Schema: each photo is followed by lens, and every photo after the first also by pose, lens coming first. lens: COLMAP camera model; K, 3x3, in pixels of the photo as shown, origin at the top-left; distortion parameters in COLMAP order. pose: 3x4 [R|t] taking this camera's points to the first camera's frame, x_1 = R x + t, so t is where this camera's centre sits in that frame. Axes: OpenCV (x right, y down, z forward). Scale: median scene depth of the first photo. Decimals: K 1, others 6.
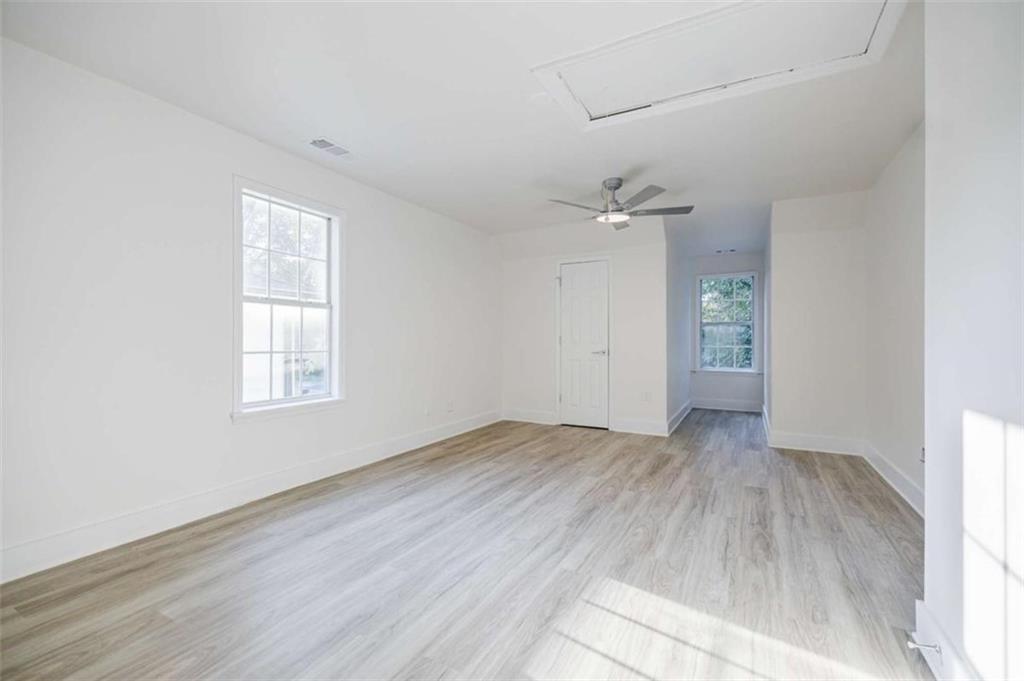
lens RADIAL K [[439.5, 0, 510.9], [0, 439.5, 340.0], [0, 0, 1]] dist [0.007124, -0.000582]
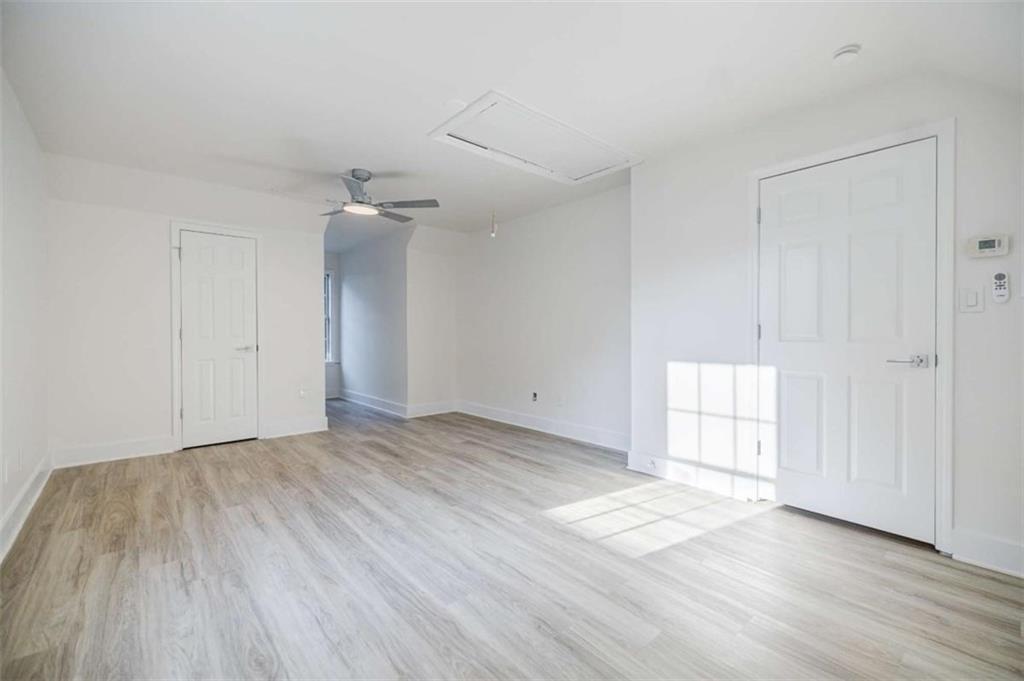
lens RADIAL K [[439.5, 0, 519.3], [0, 439.5, 335.2], [0, 0, 1]] dist [0.007124, -0.000582]
pose [[0.335331, -0.007028, 0.942074, -0.704389], [0.000239, 0.999973, 0.007375, -0.005209], [-0.942100, -0.002248, 0.335324, 0.408301]]
